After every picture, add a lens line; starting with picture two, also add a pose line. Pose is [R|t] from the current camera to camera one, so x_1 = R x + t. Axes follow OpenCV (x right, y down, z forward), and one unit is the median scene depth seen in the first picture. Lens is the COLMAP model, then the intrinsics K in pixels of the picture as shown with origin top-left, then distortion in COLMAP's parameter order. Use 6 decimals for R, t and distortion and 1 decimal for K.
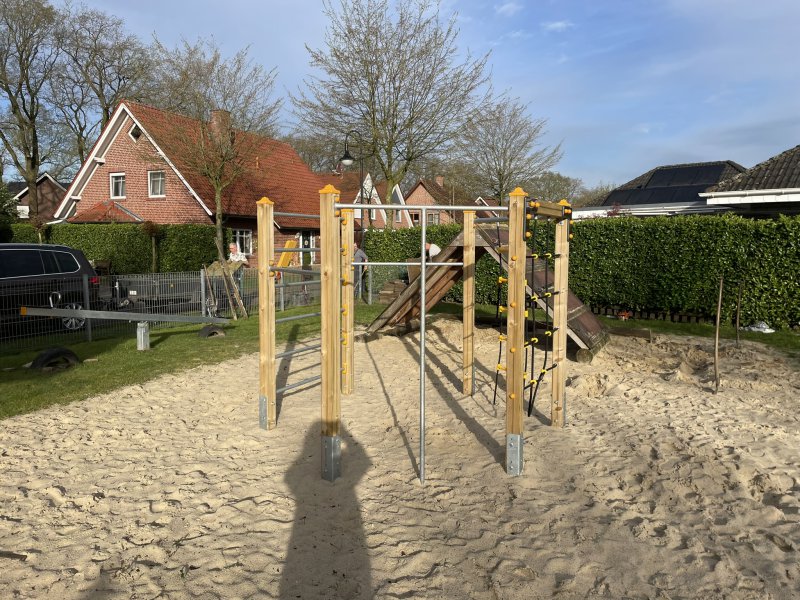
lens RADIAL K [[600.4, 0, 399.4], [0, 600.4, 298.0], [0, 0, 1]] dist [0.069238, -0.088615]
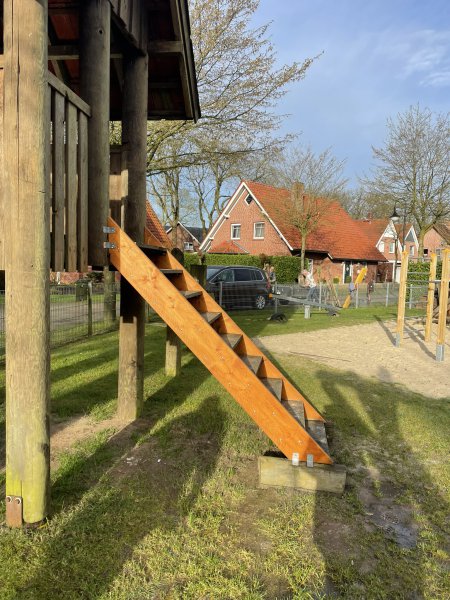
lens RADIAL K [[450.3, 0, 226.7], [0, 450.3, 303.7], [0, 0, 1]] dist [0.069238, -0.088615]
pose [[0.932994, 0.060292, -0.354805, -0.038703], [-0.065009, 0.997884, -0.001378, 0.015918], [0.353971, 0.024352, 0.934939, -0.159221]]
